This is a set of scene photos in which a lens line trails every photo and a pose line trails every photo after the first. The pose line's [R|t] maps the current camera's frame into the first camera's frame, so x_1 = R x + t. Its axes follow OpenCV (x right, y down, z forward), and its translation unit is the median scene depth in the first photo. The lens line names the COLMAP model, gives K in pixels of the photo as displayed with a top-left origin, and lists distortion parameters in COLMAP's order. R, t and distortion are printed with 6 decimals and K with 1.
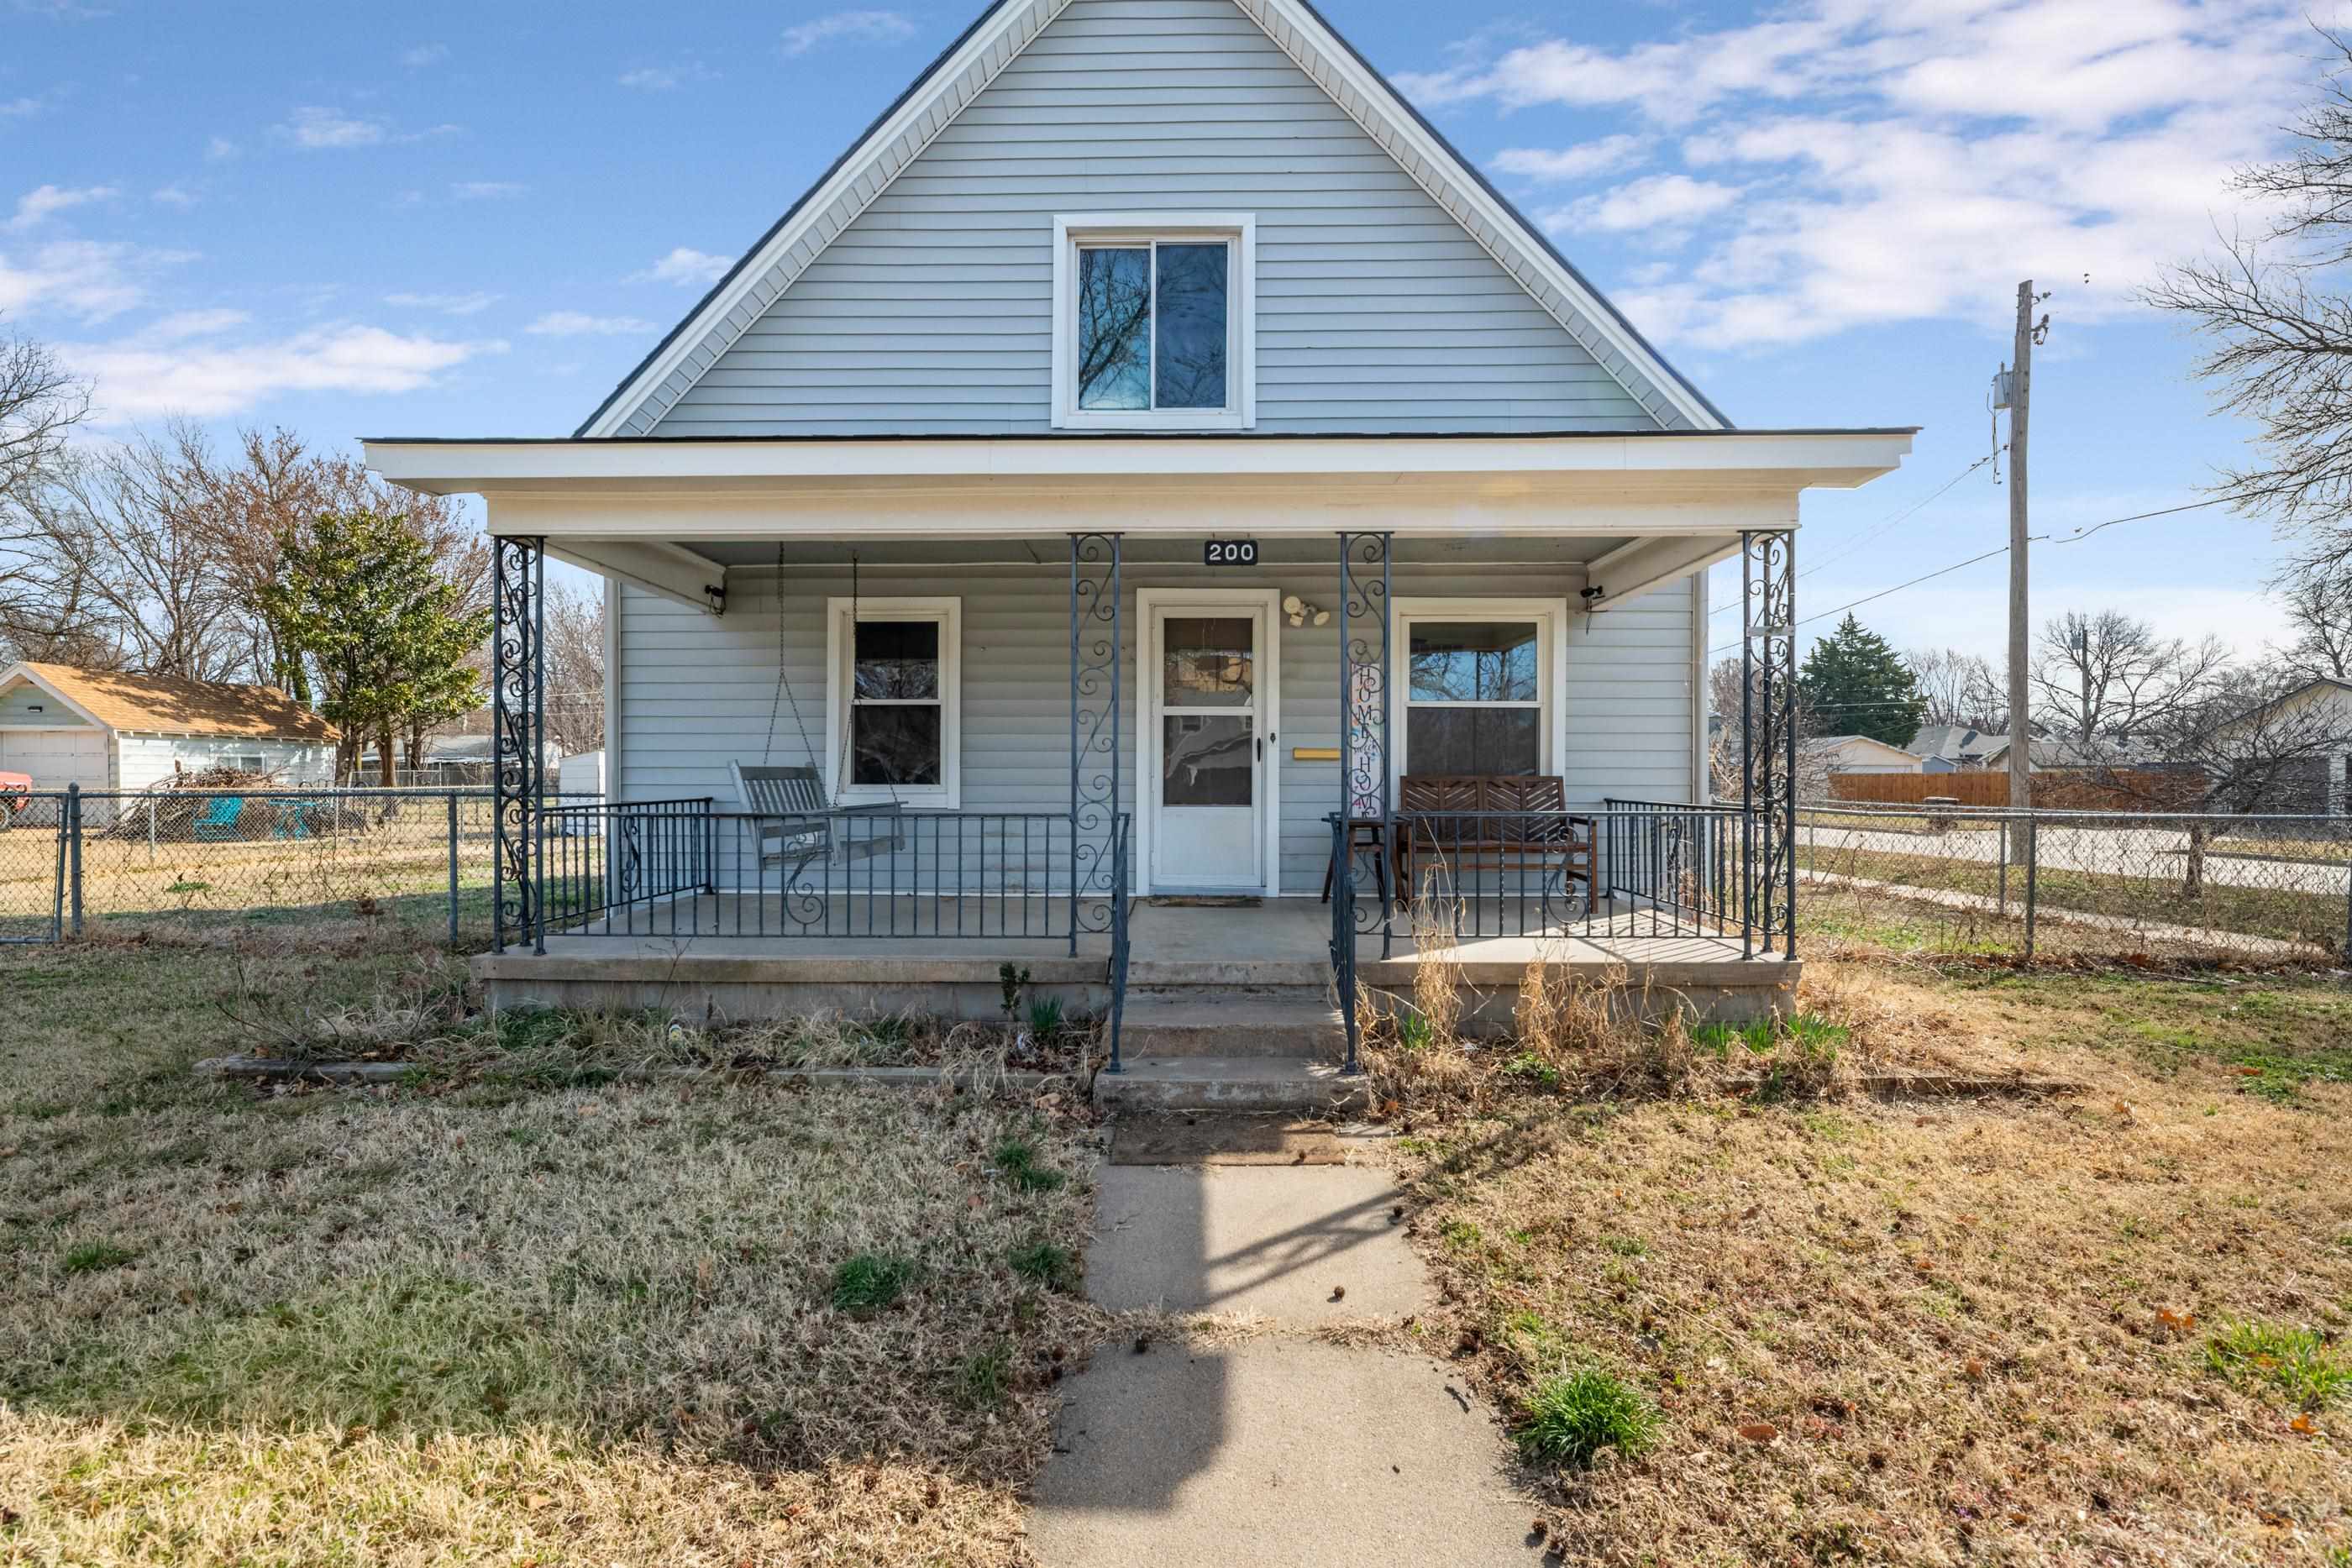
lens RADIAL K [[989.1, 0, 1157.8], [0, 989.1, 772.4], [0, 0, 1]] dist [0.002338, 0.000075]
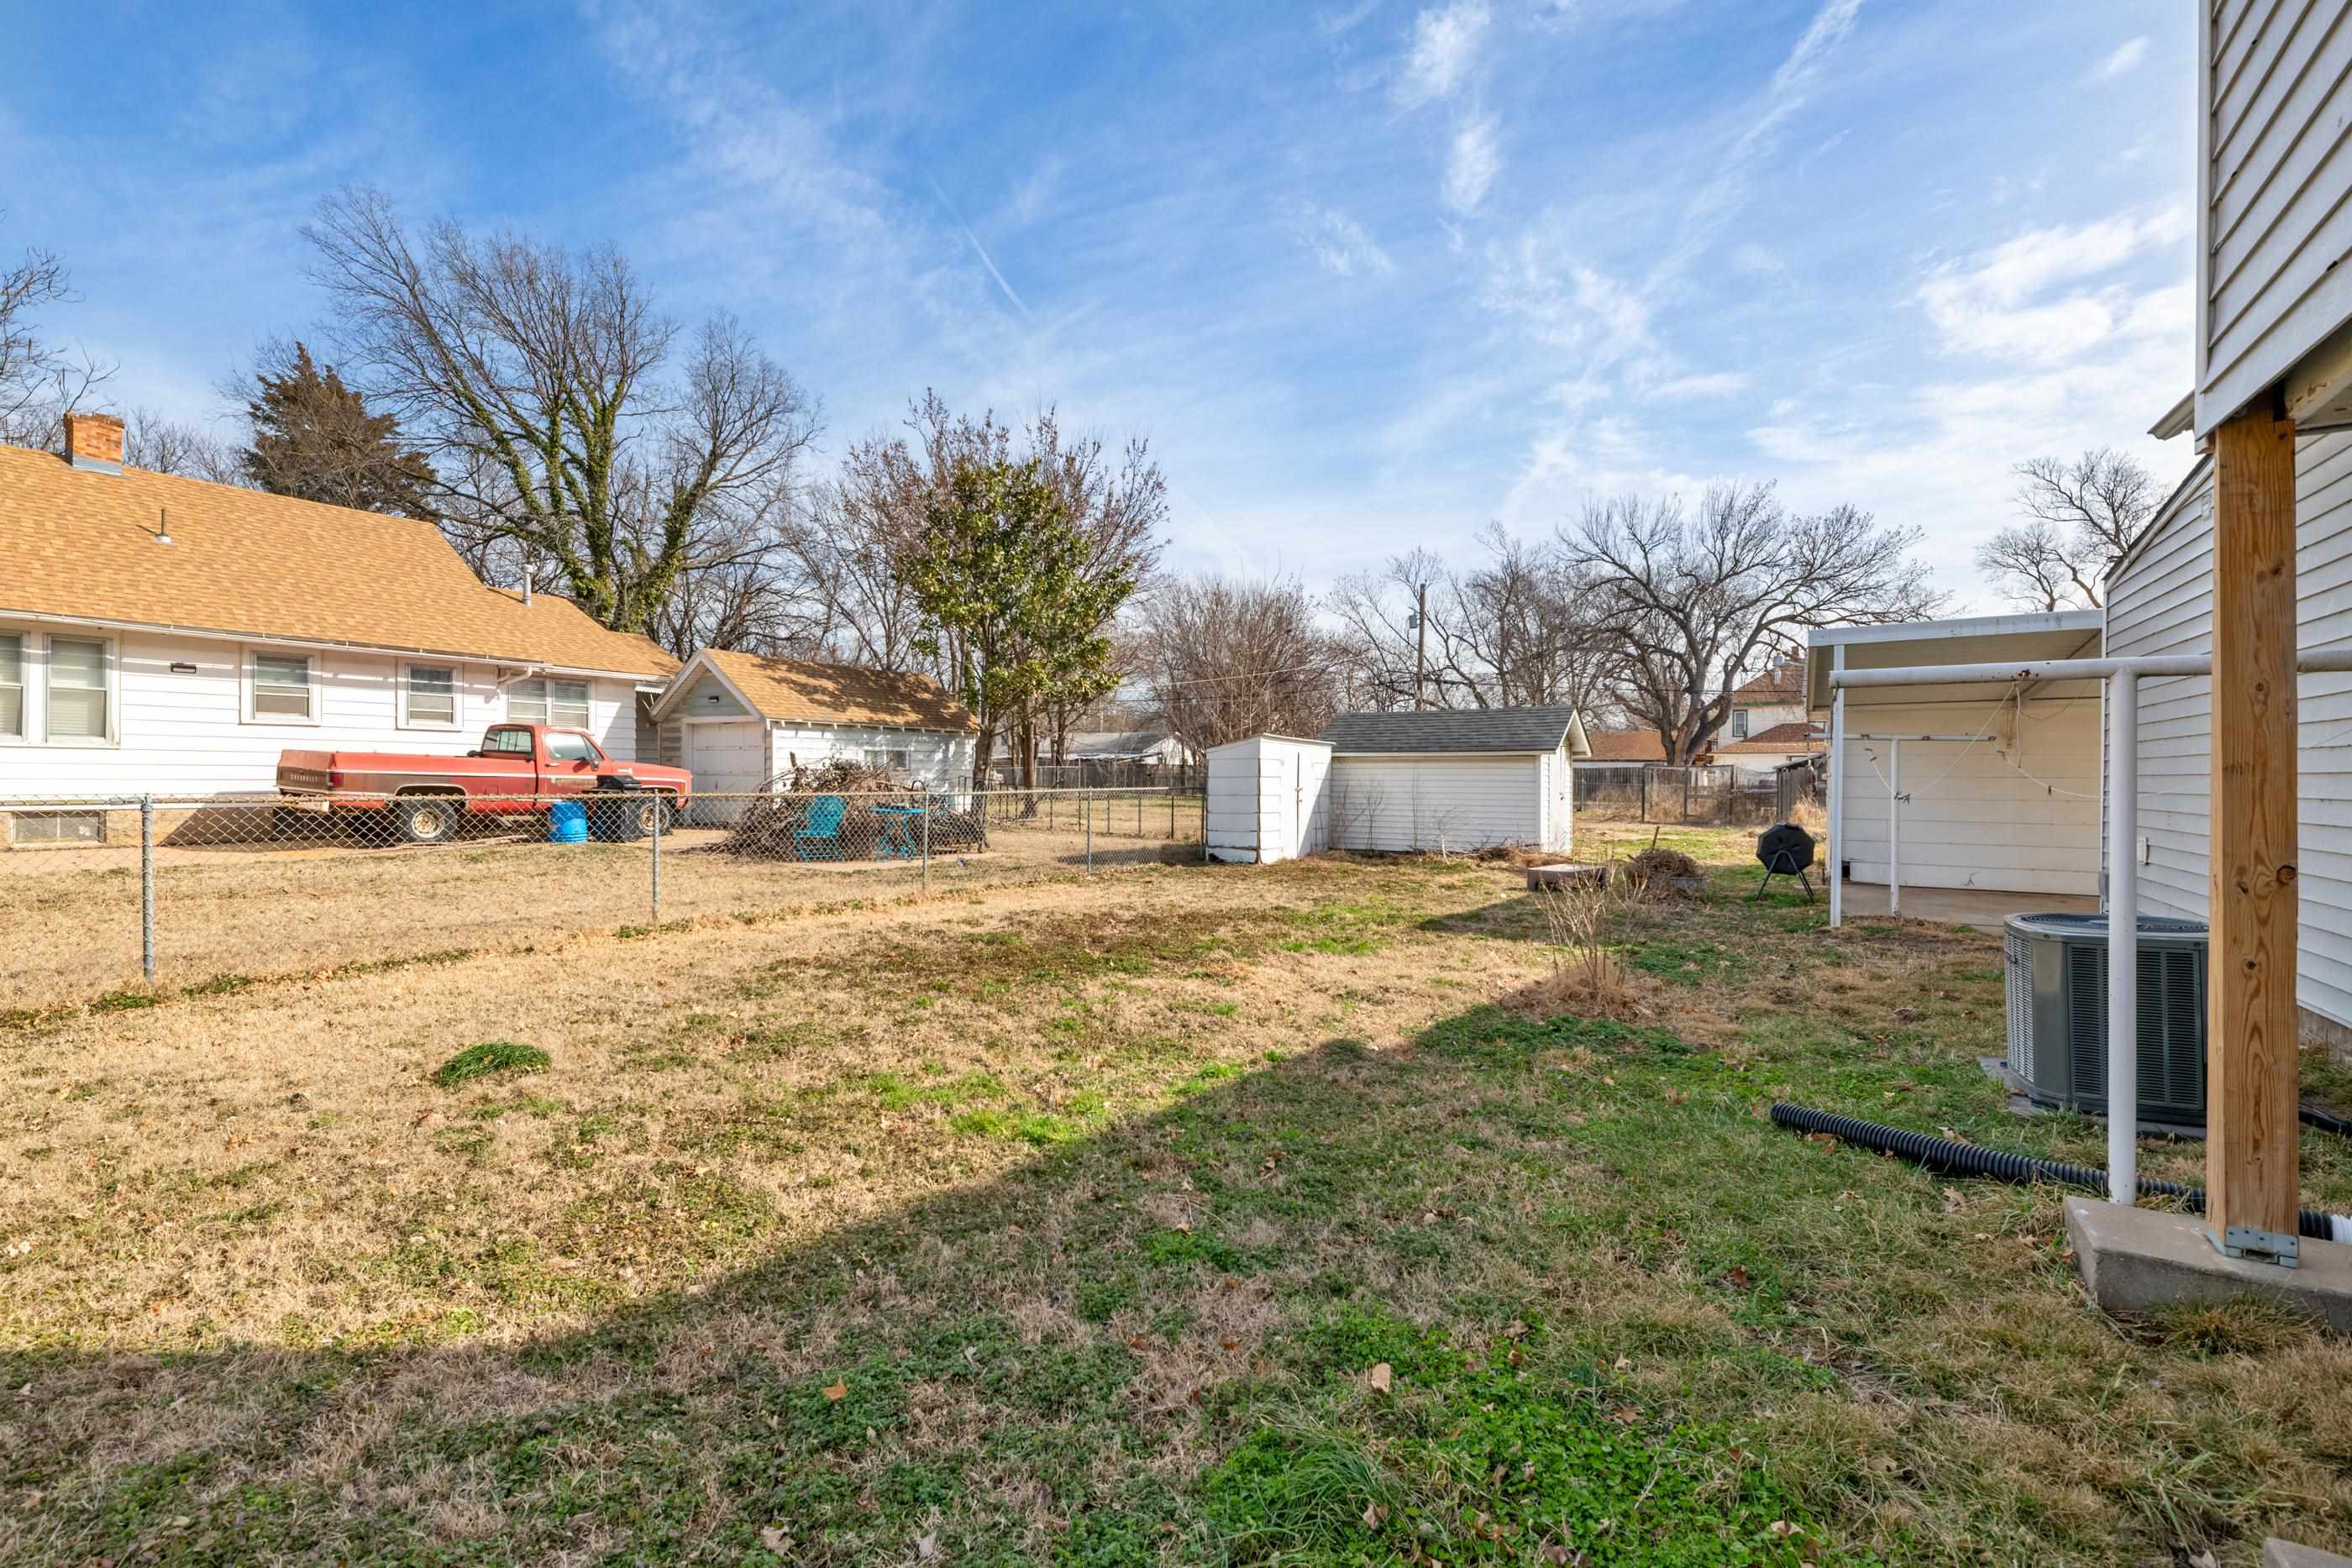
lens RADIAL K [[1039.2, 0, 1188.7], [0, 1039.2, 781.3], [0, 0, 1]] dist [-0.001556, -0.000871]
pose [[0.864348, 0.007280, -0.502841, -0.850431], [-0.001518, 0.999928, 0.011867, 0.003120], [0.502892, -0.009494, 0.864297, 1.243497]]
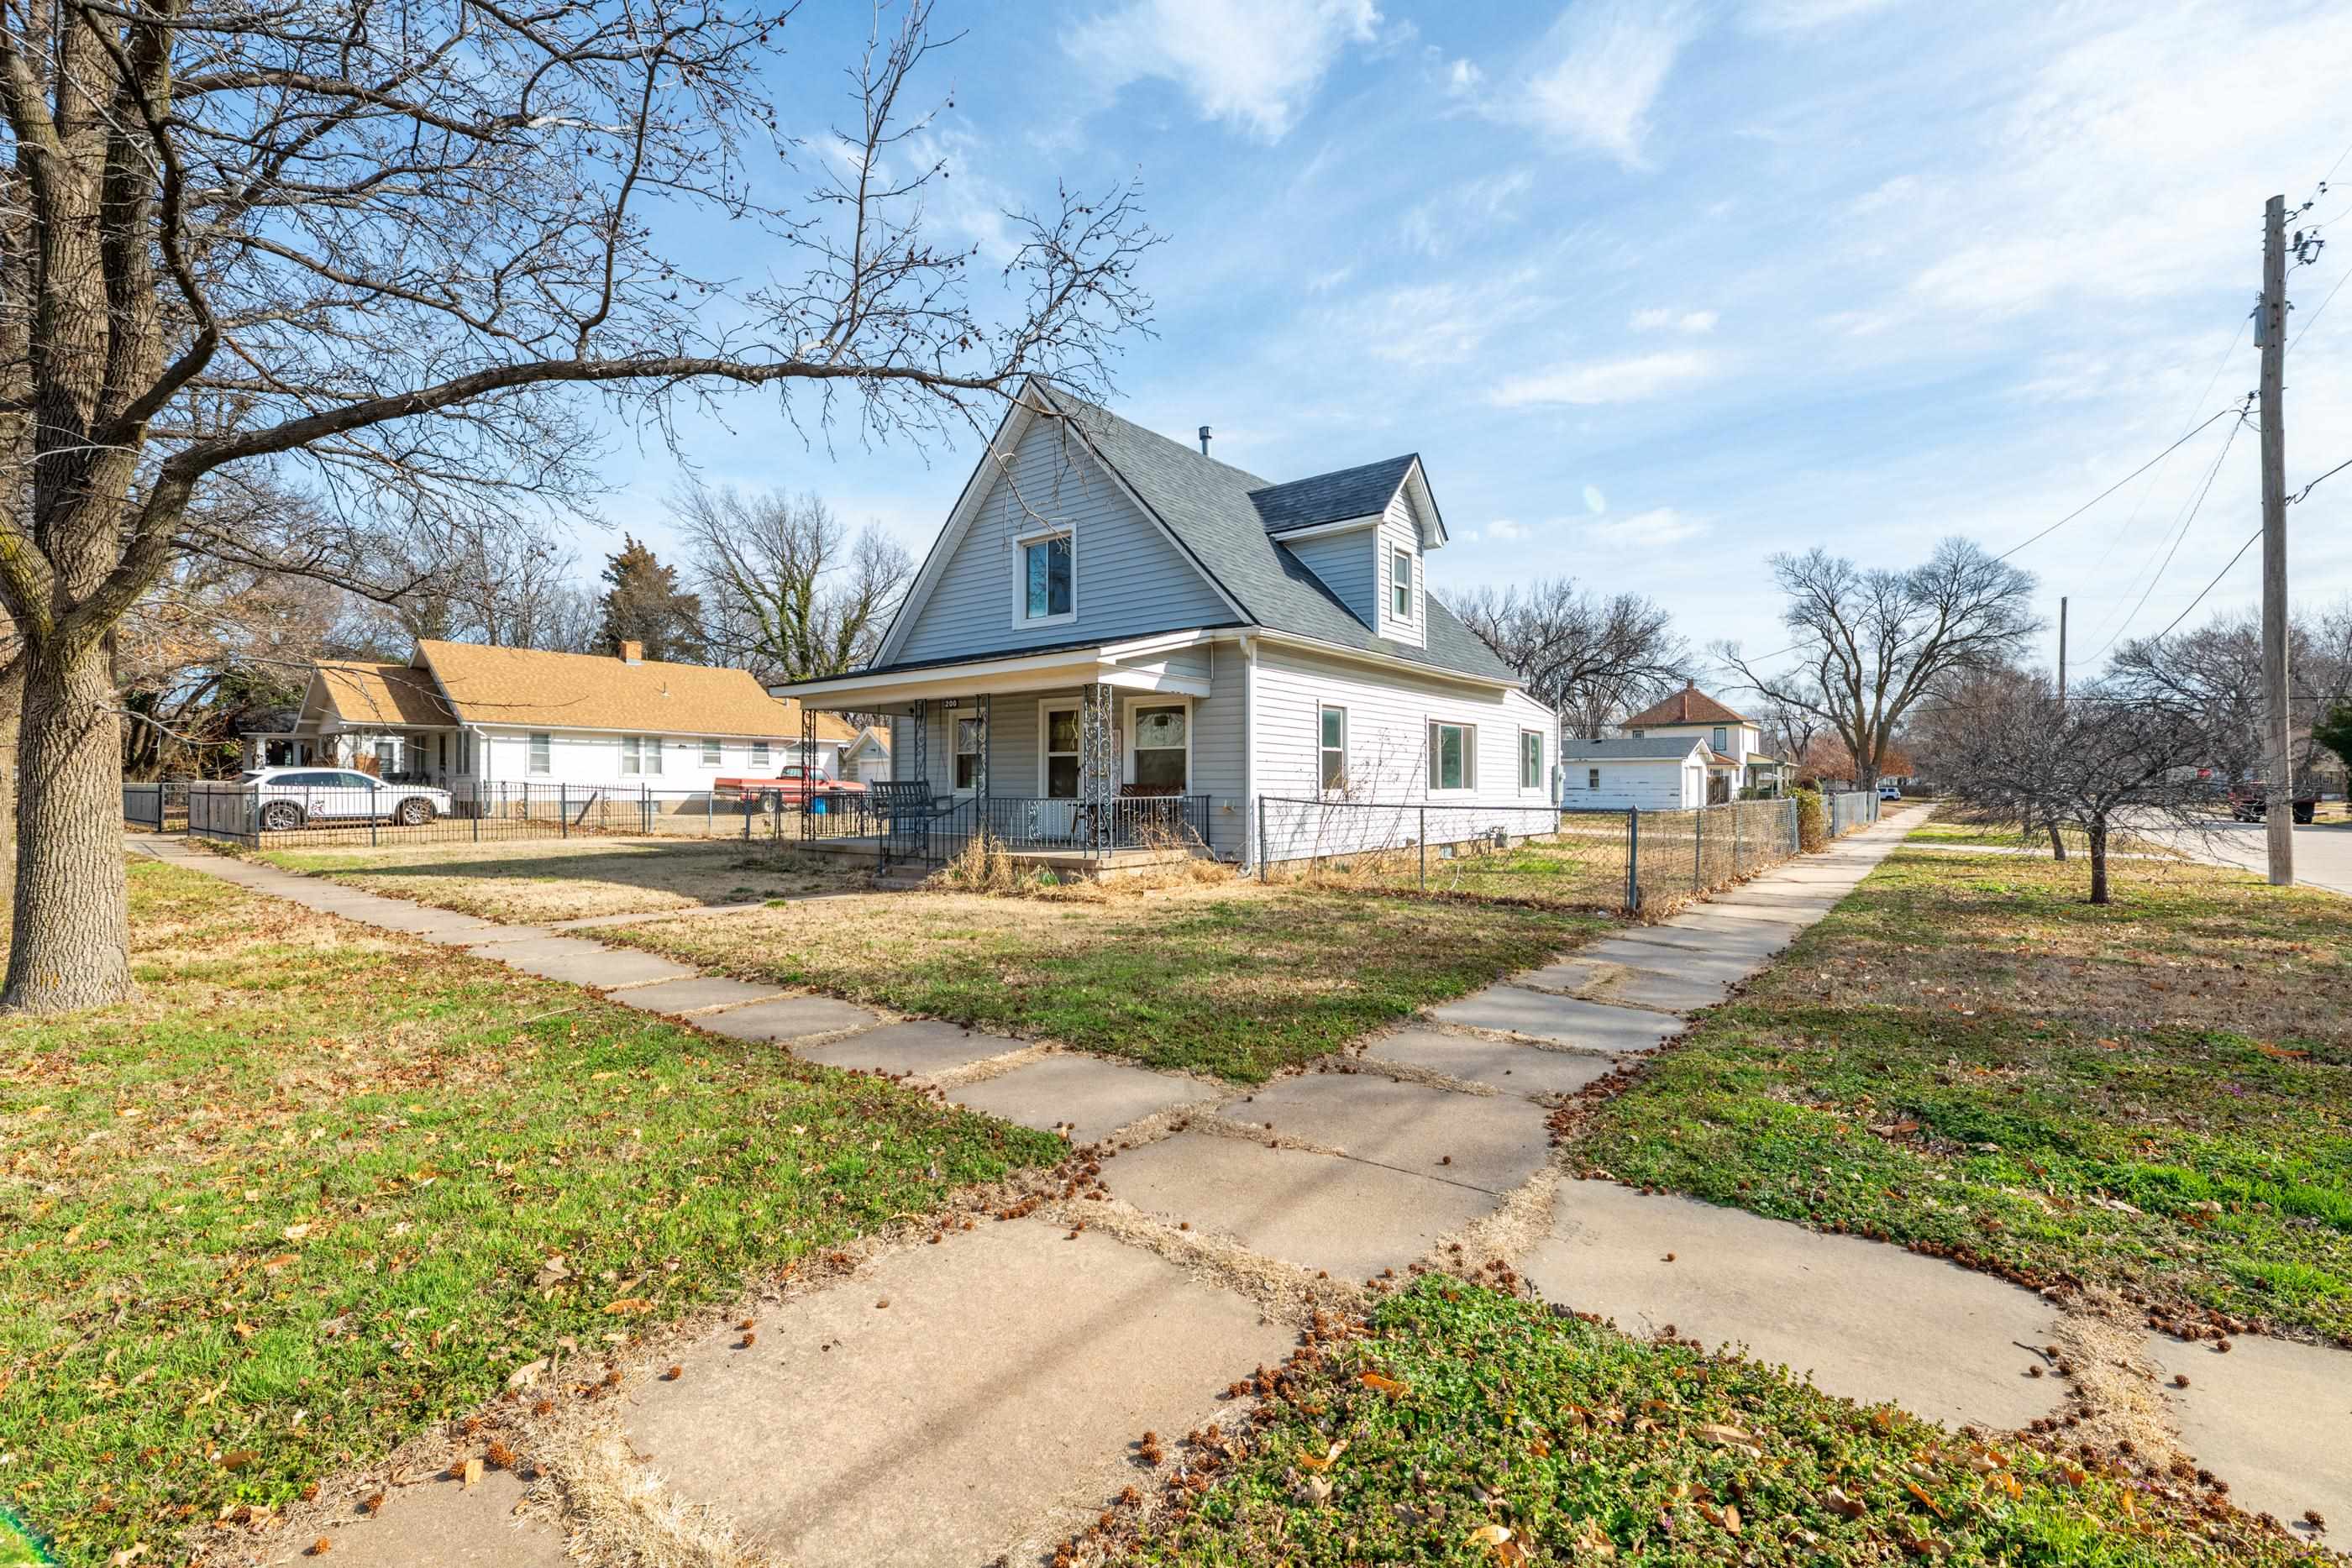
lens RADIAL K [[1039.2, 0, 1195.3], [0, 1039.2, 771.1], [0, 0, 1]] dist [-0.001556, -0.000871]
pose [[0.806758, -0.010578, -0.590787, 1.587837], [0.007048, 0.999941, -0.008279, -0.003073], [0.590840, 0.002515, 0.806785, -0.648469]]
